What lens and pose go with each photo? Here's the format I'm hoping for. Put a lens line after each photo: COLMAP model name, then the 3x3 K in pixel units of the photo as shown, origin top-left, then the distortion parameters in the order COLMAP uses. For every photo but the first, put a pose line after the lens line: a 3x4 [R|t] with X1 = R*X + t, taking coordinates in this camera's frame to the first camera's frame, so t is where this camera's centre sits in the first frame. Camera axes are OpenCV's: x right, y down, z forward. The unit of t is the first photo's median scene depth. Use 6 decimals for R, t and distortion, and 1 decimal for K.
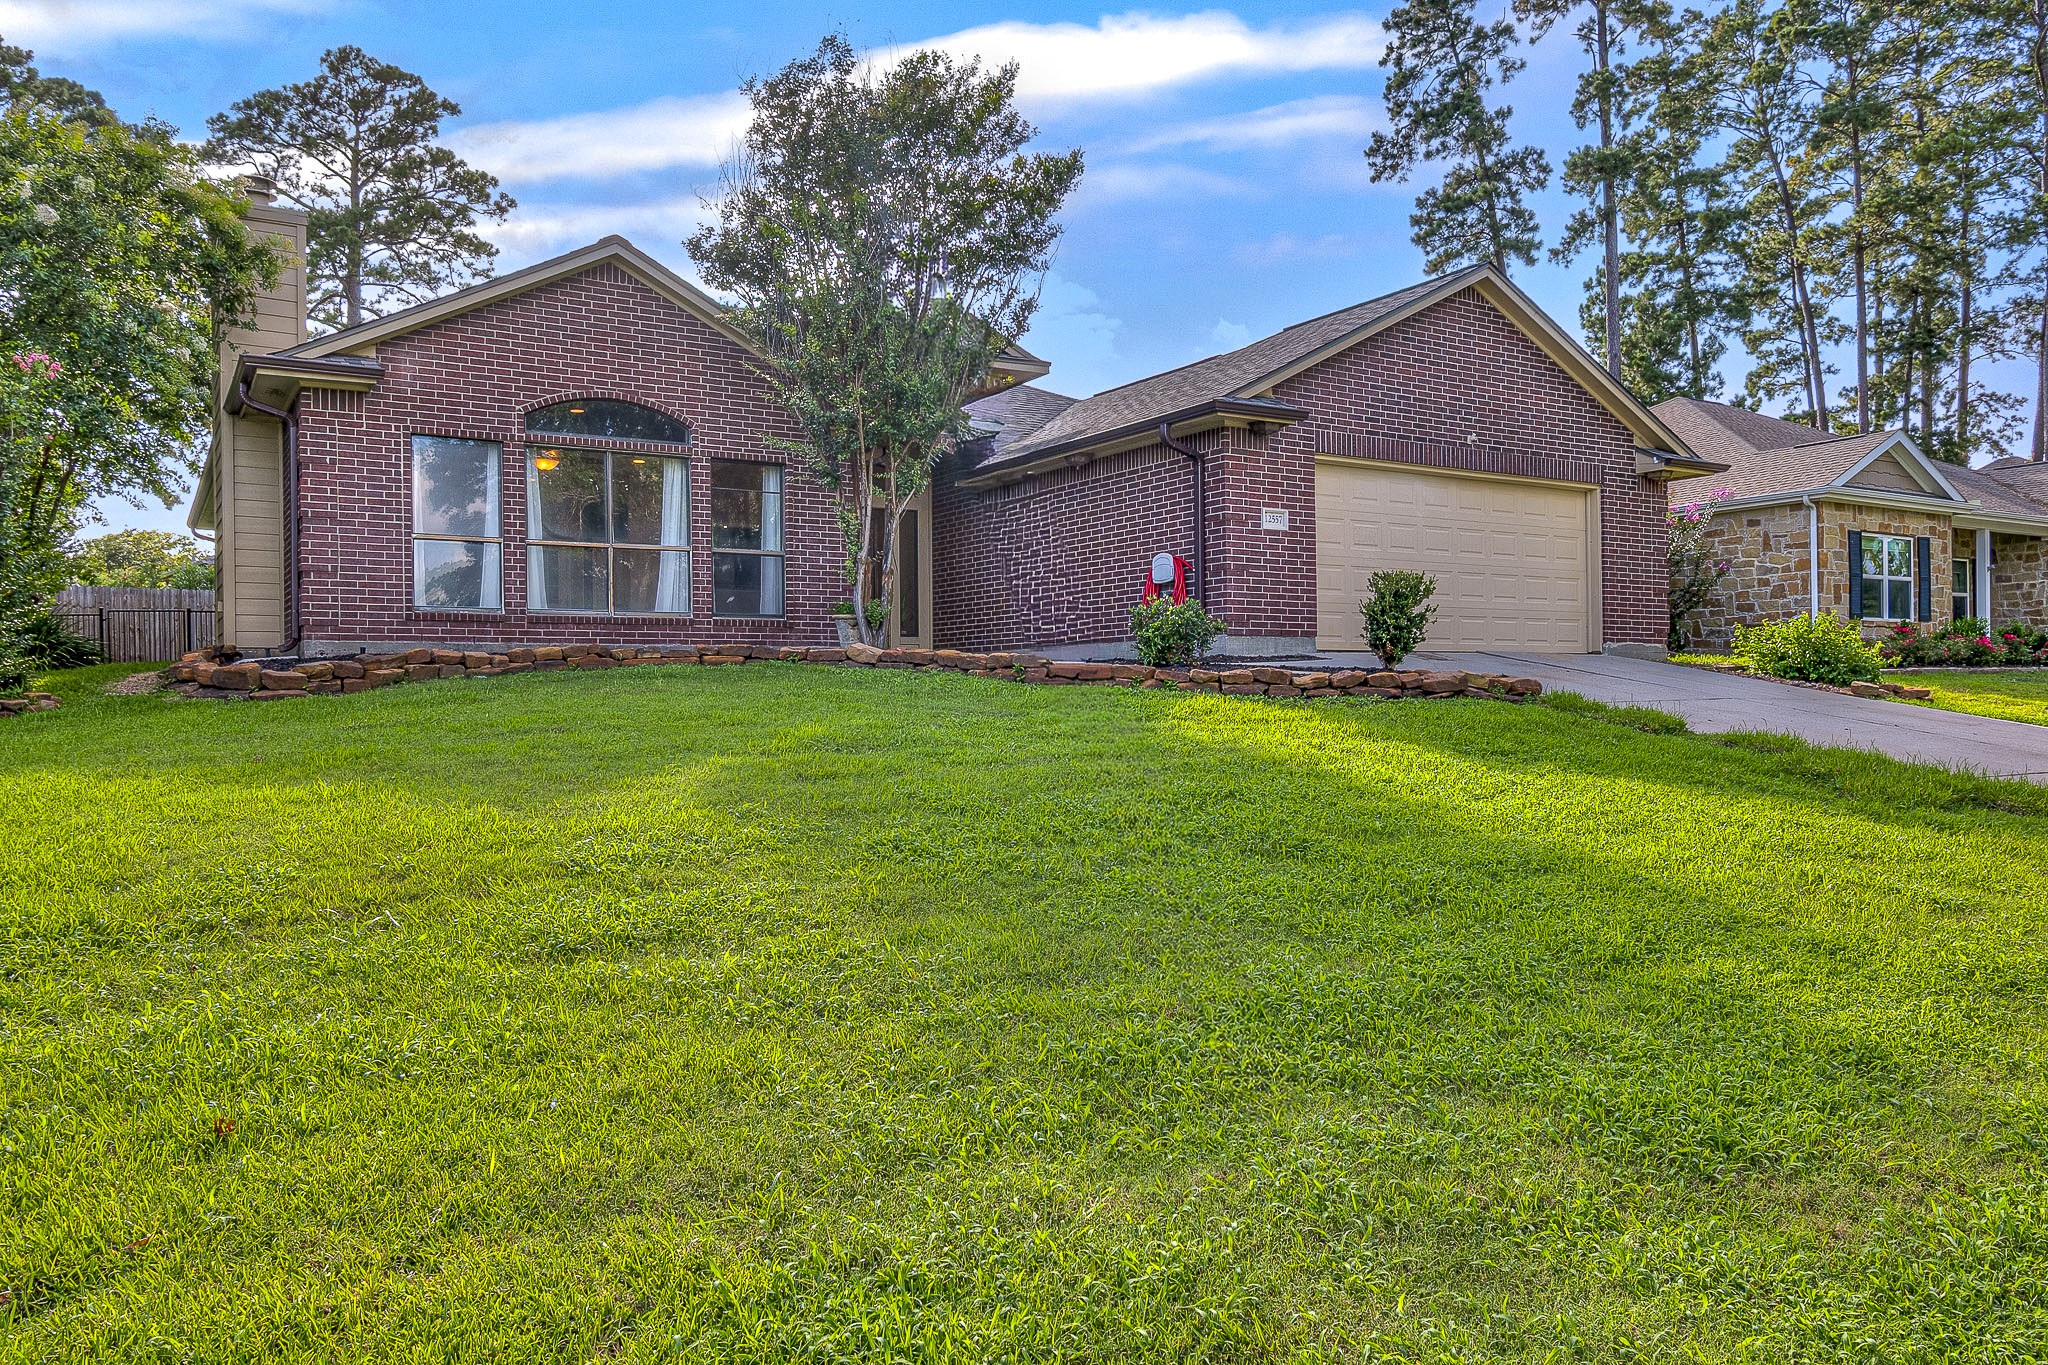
lens RADIAL K [[1474.5, 0, 1024.9], [0, 1474.5, 680.6], [0, 0, 1]] dist [-0.006971, -0.002373]
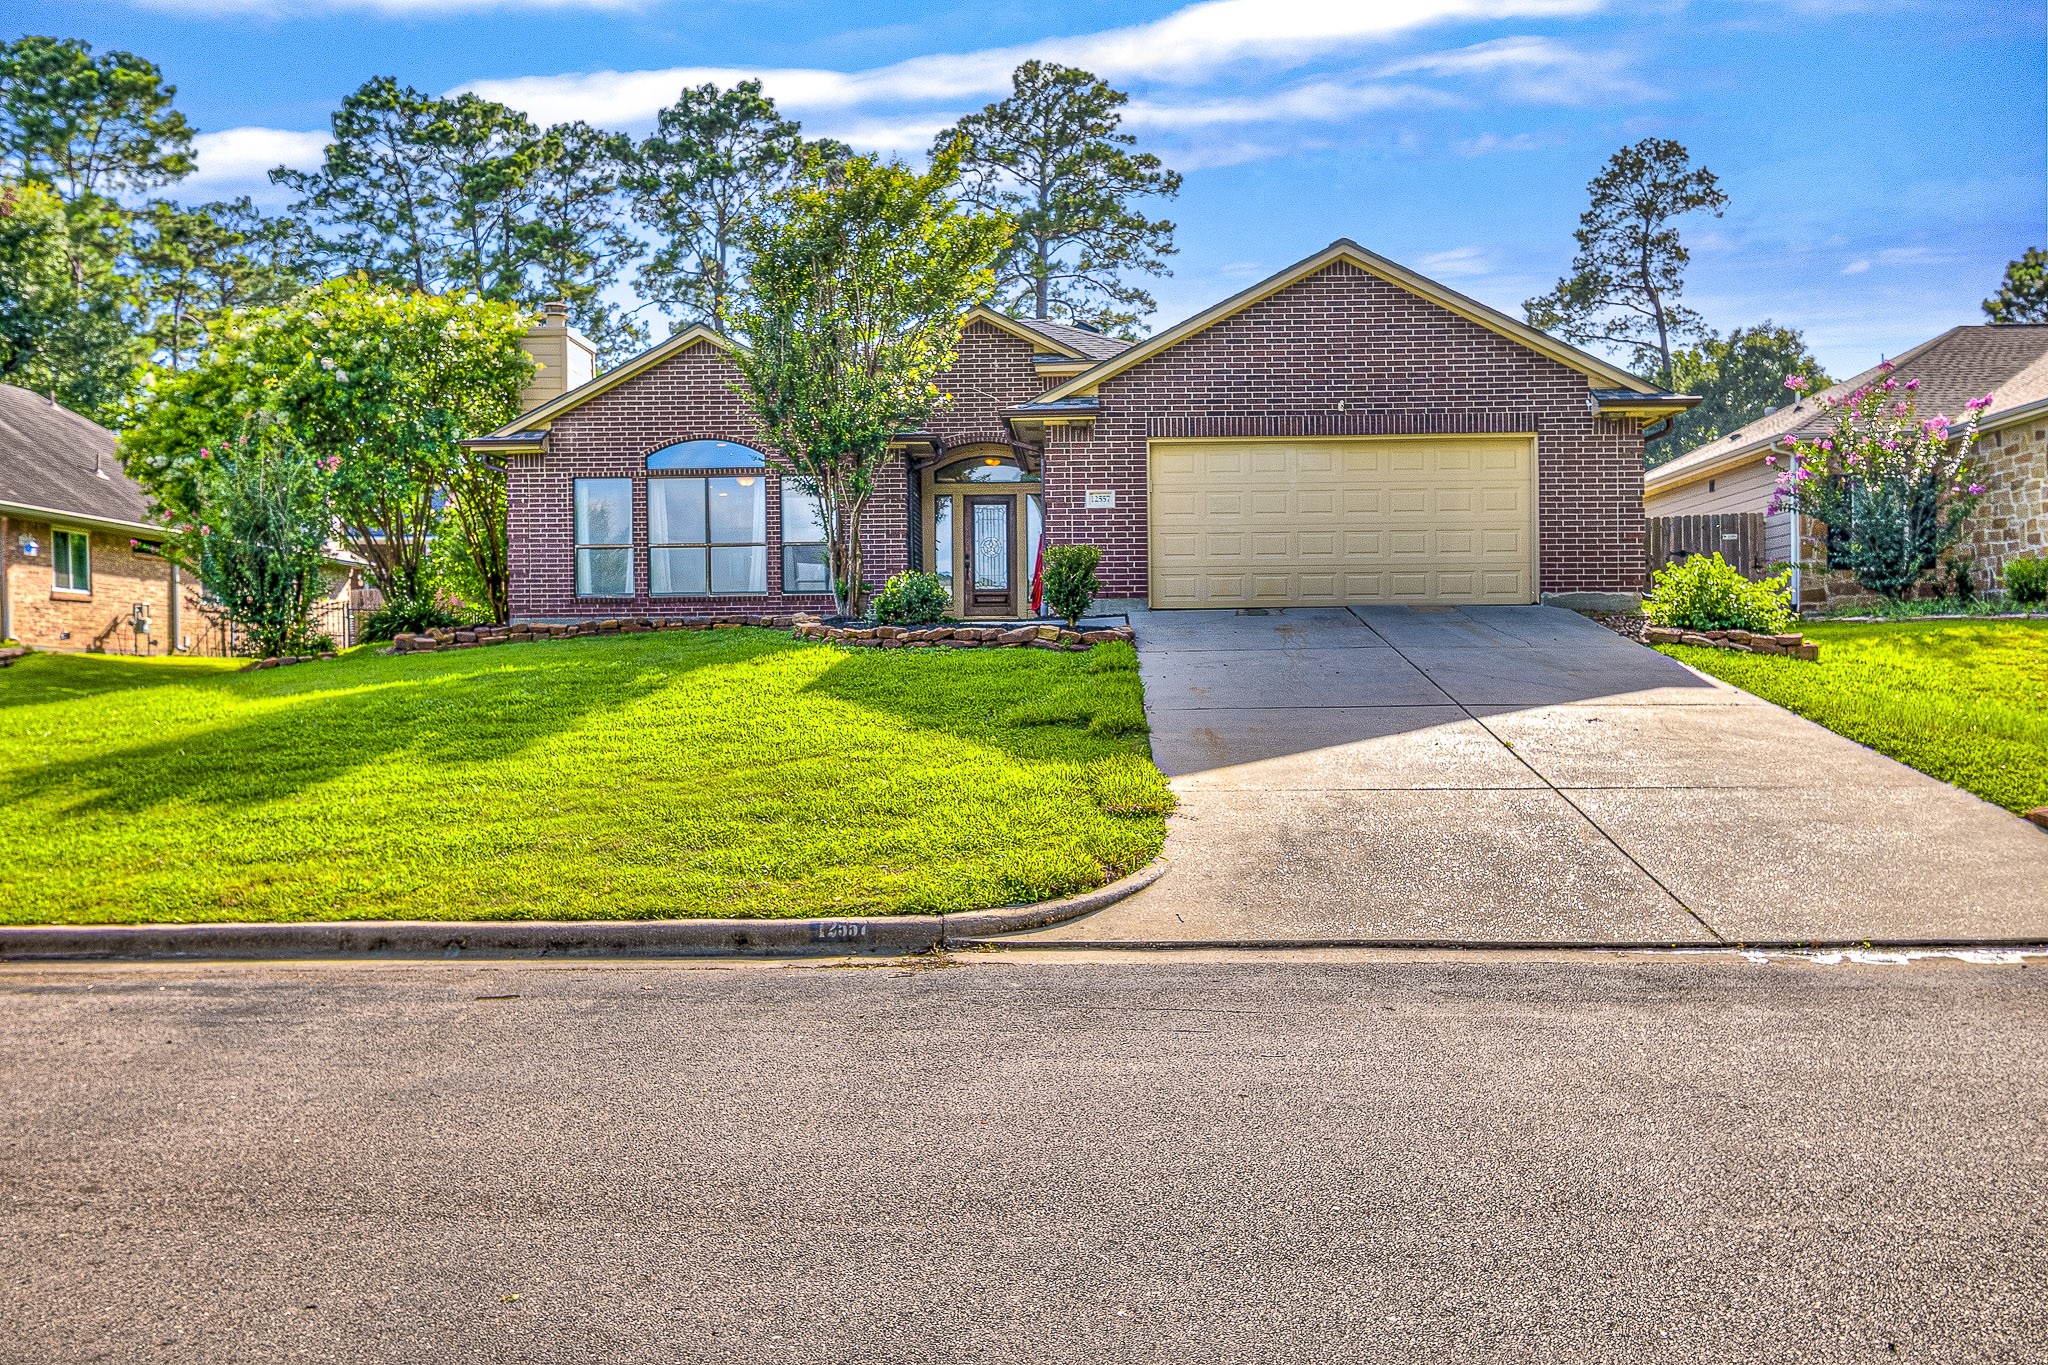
lens RADIAL K [[1754.3, 0, 1025.0], [0, 1754.3, 684.4], [0, 0, 1]] dist [0.008854, -0.001637]
pose [[0.812061, 0.002806, -0.583565, 0.935436], [0.008049, 0.999839, 0.016009, 0.015619], [0.583517, -0.017697, 0.811908, -0.173026]]
